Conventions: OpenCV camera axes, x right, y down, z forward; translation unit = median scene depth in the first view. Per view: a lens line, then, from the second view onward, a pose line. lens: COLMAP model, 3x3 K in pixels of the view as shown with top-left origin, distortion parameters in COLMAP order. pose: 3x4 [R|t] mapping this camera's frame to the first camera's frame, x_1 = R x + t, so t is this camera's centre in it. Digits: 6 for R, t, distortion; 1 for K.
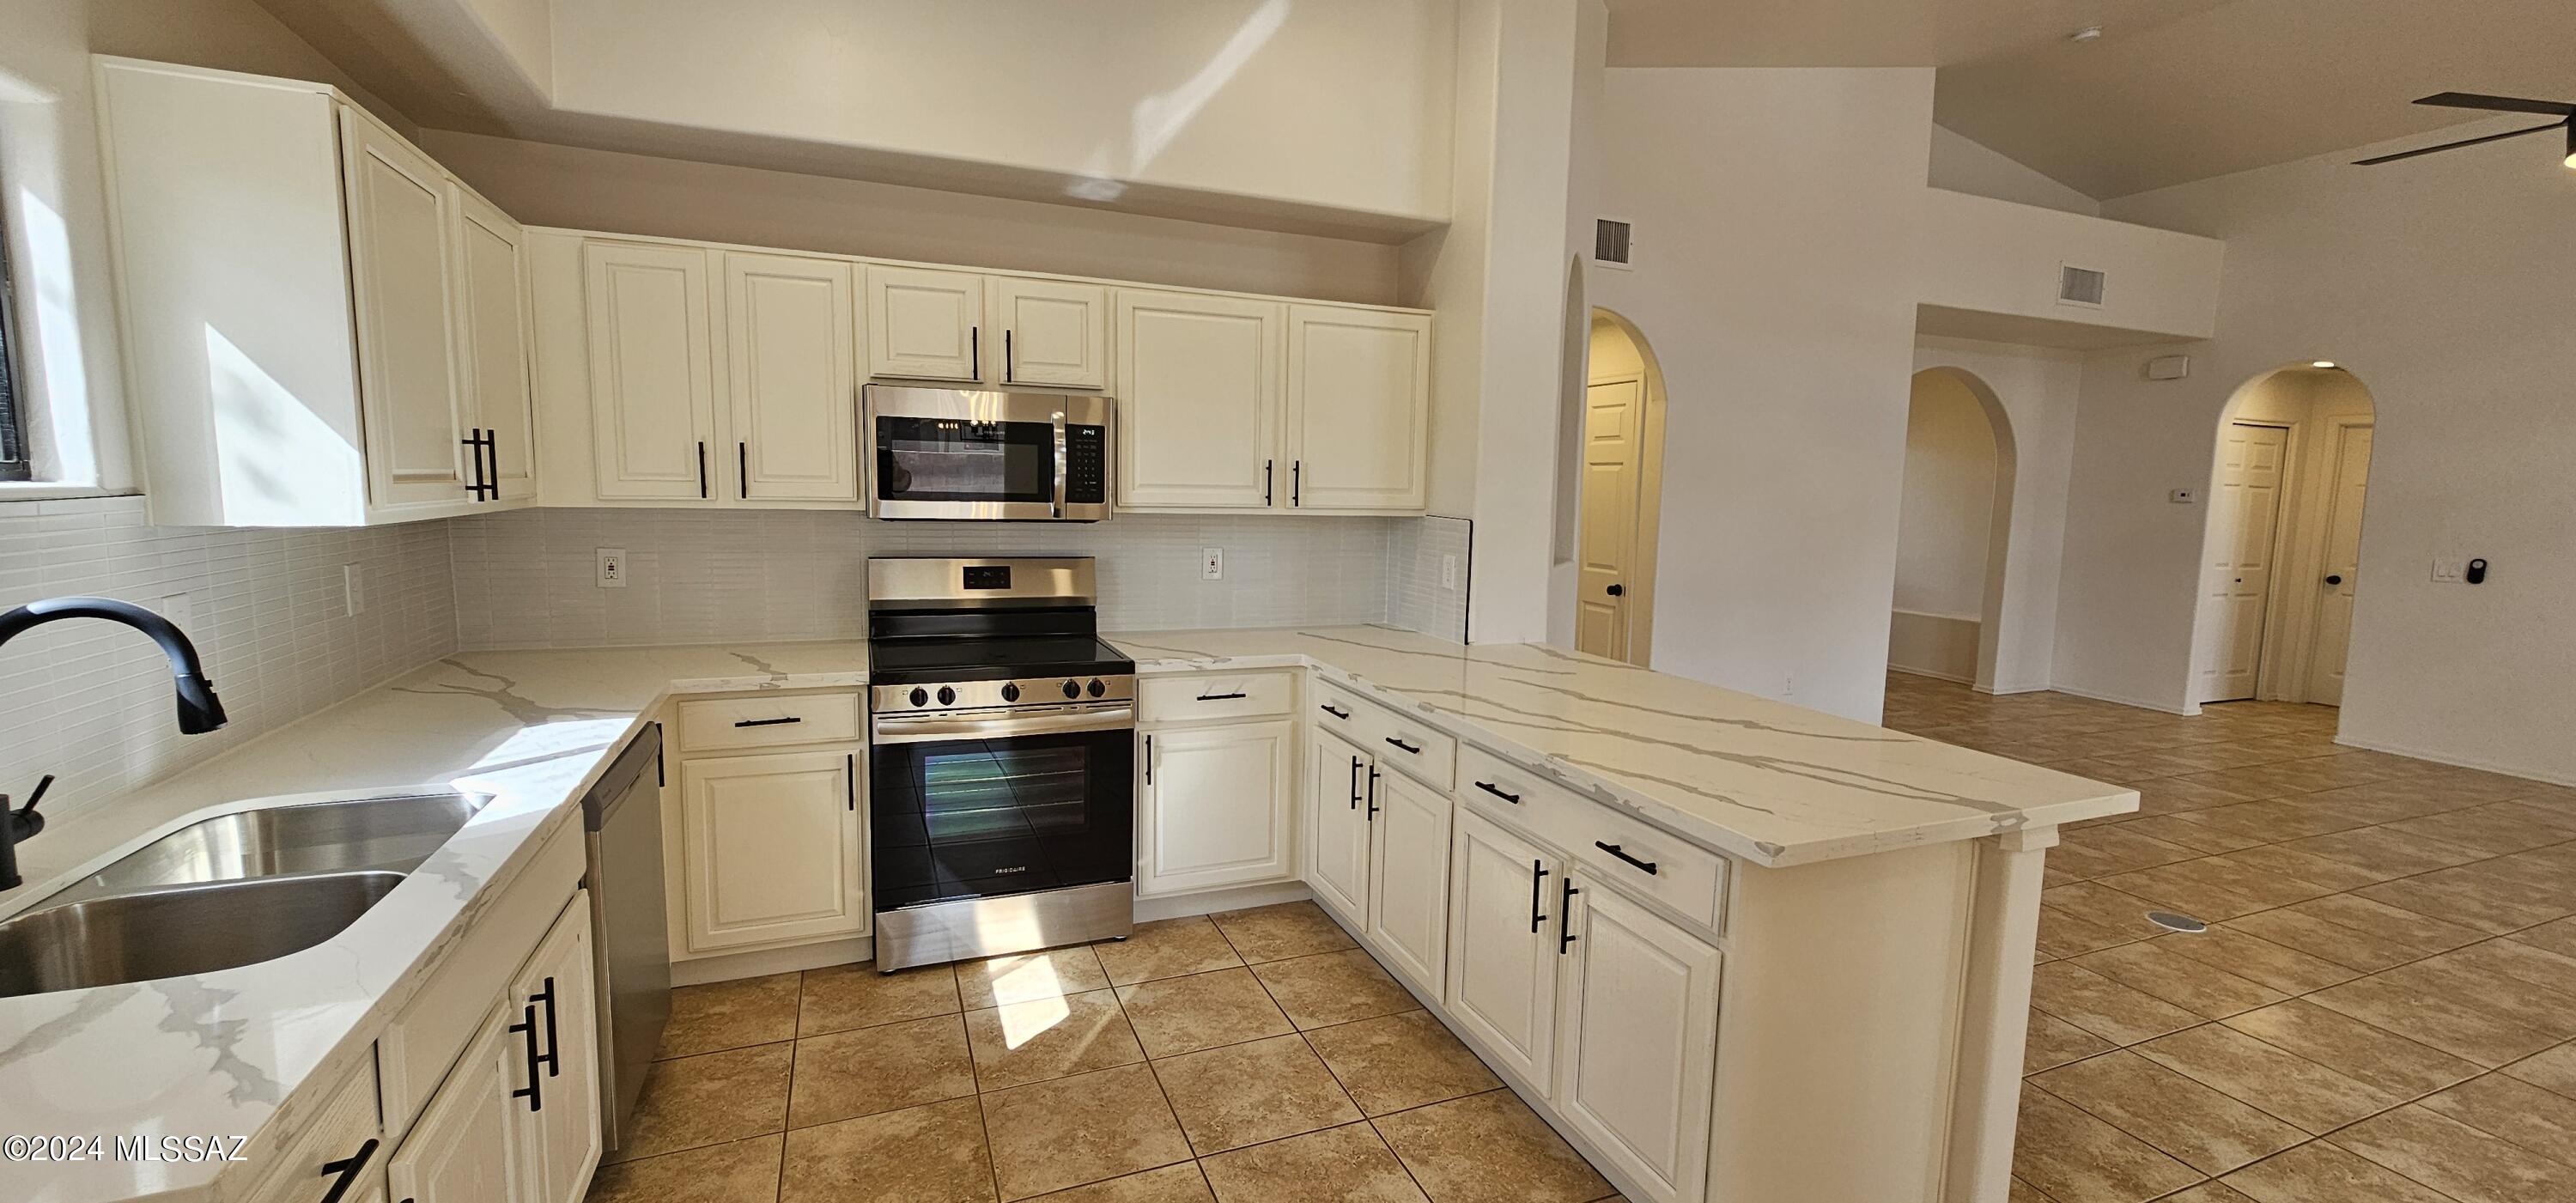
lens RADIAL K [[1052.2, 0, 1286.2], [0, 1052.2, 598.8], [0, 0, 1]] dist [-0.001697, 0.000833]
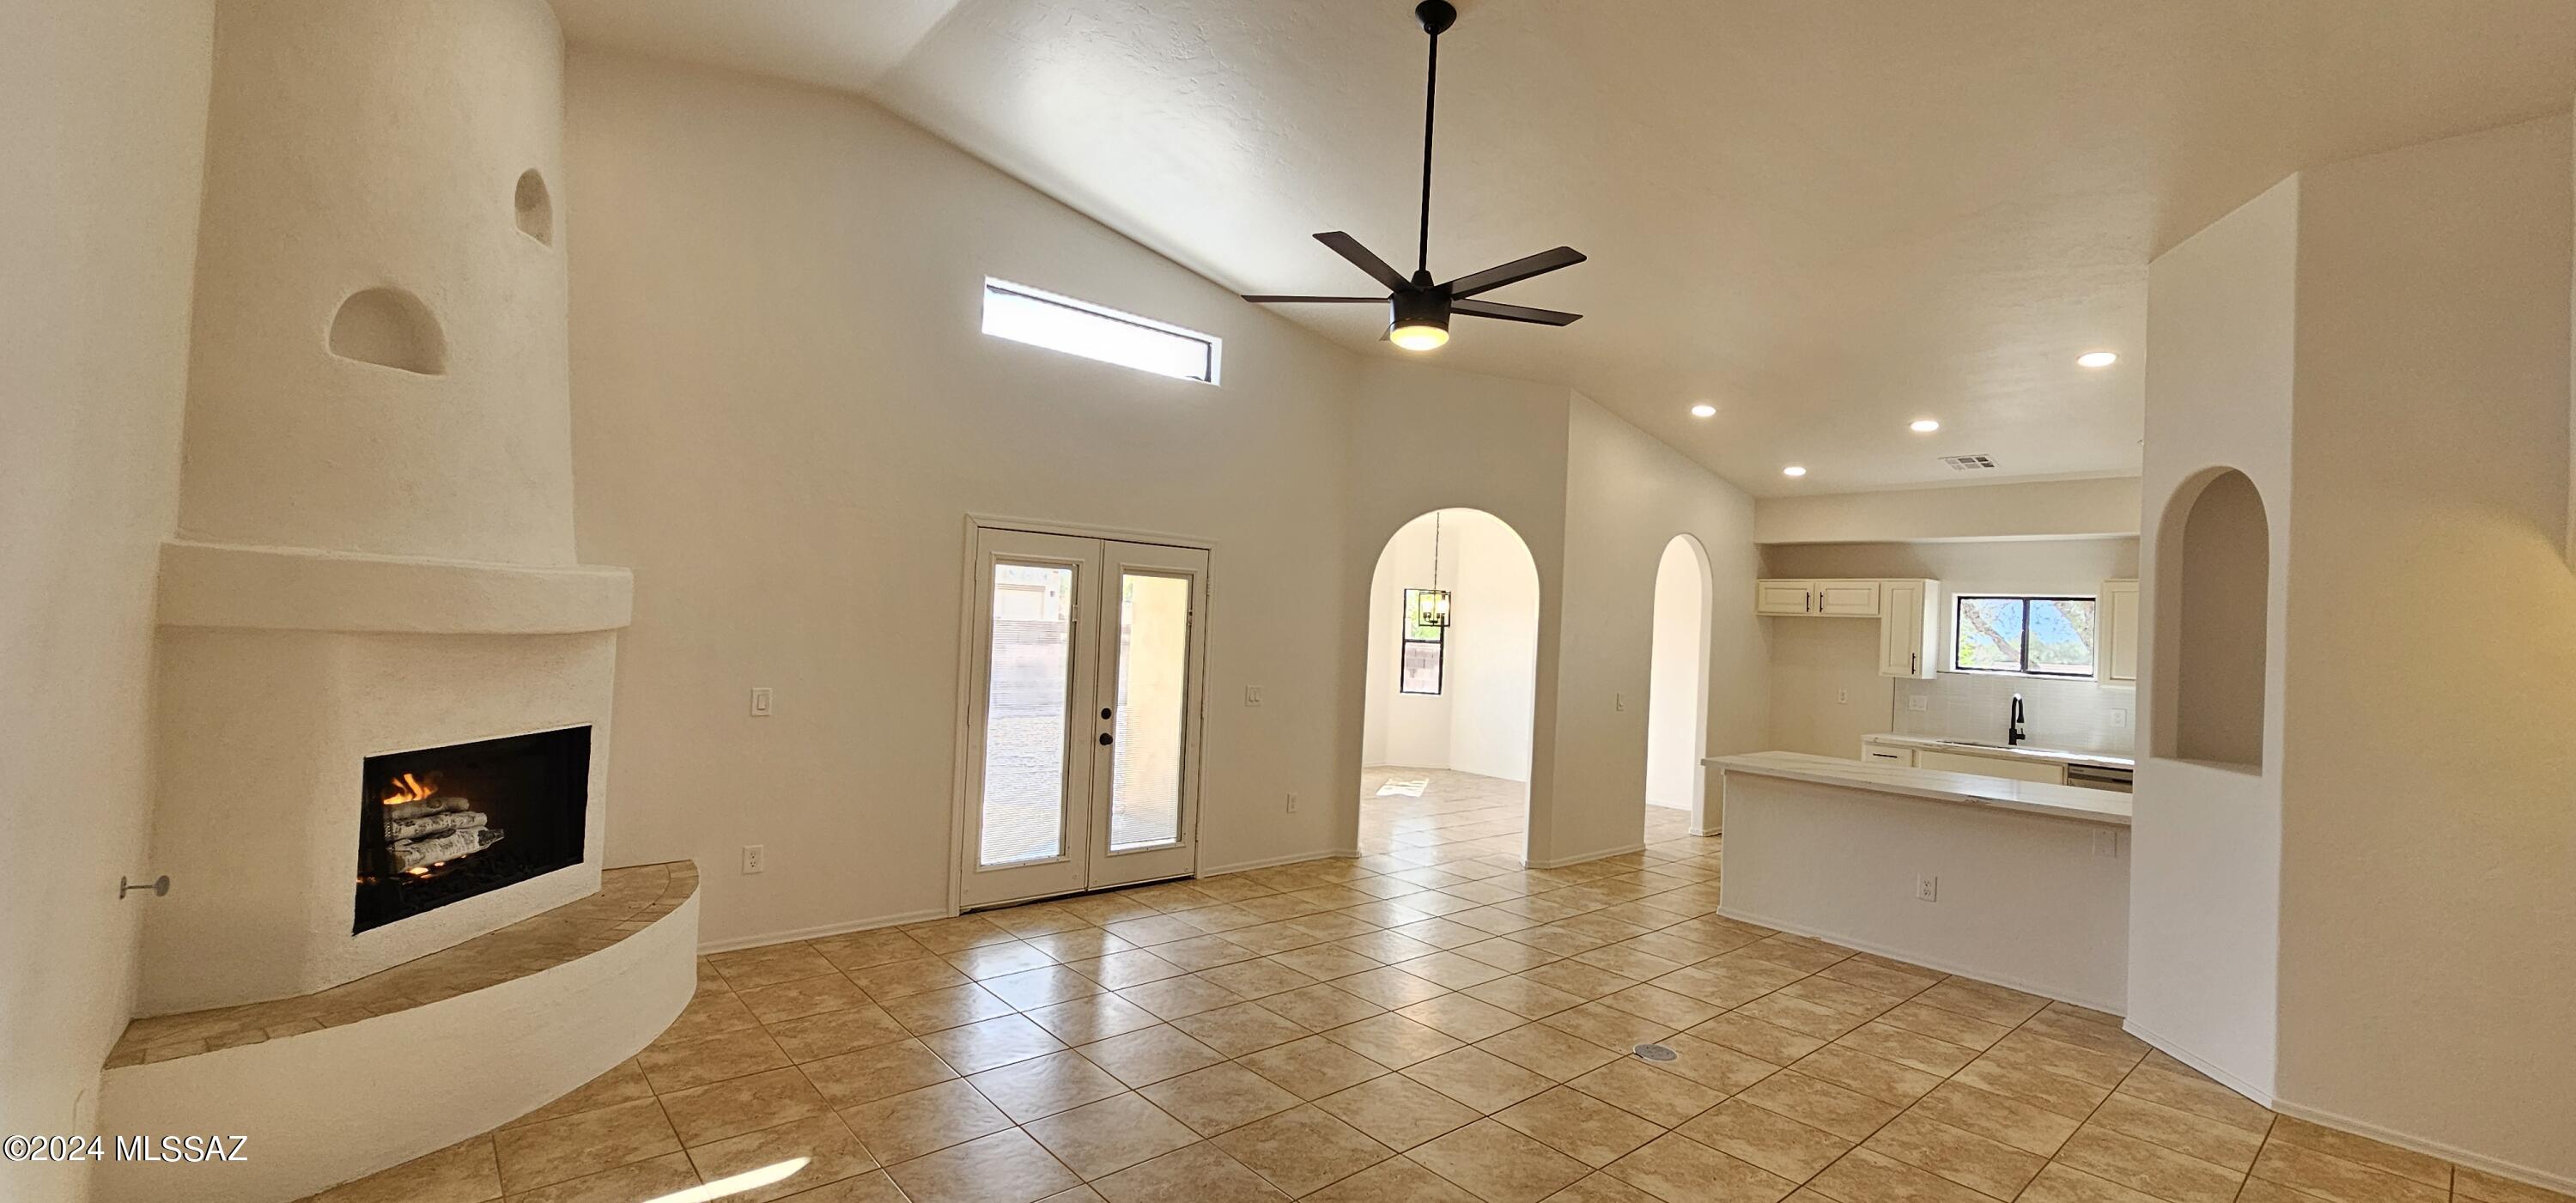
lens RADIAL K [[1052.2, 0, 1288.0], [0, 1052.2, 599.2], [0, 0, 1]] dist [-0.001697, 0.000833]
pose [[-0.944775, -0.069698, -0.320222, 1.780279], [-0.099713, 0.991931, 0.078294, -0.230666], [0.312181, 0.105901, -0.944102, 2.085664]]
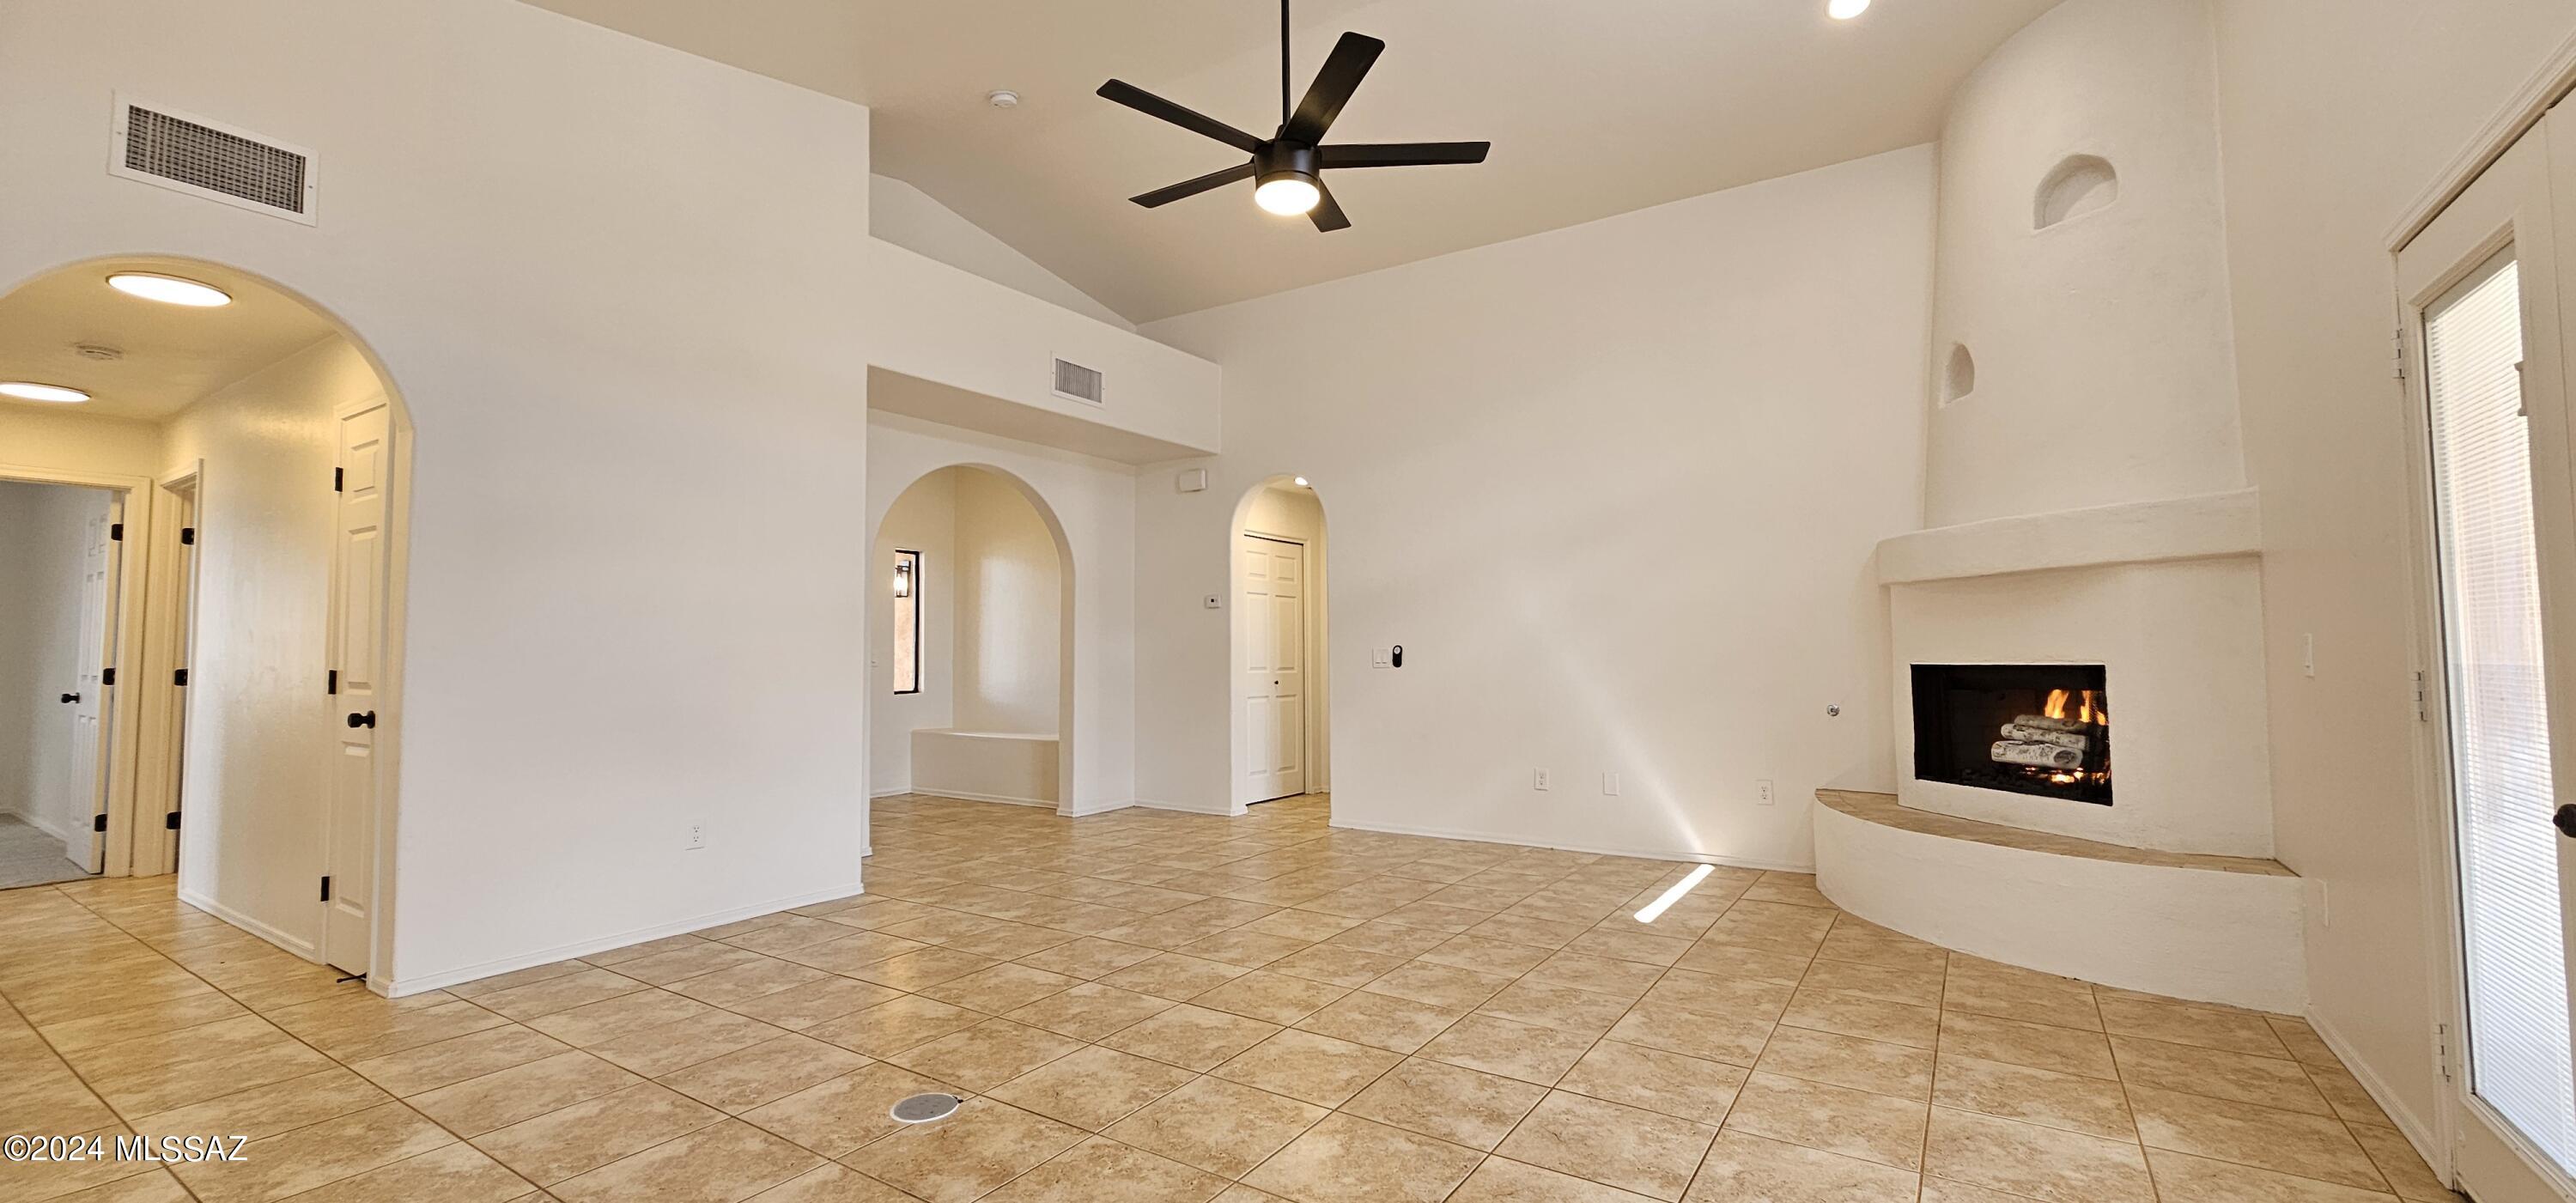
lens RADIAL K [[1052.2, 0, 1291.2], [0, 1052.2, 598.7], [0, 0, 1]] dist [-0.001697, 0.000833]
pose [[0.823797, 0.002360, 0.566880, 0.722392], [0.086231, 0.987833, -0.129425, 0.088601], [-0.560288, 0.155503, 0.813570, 0.248893]]
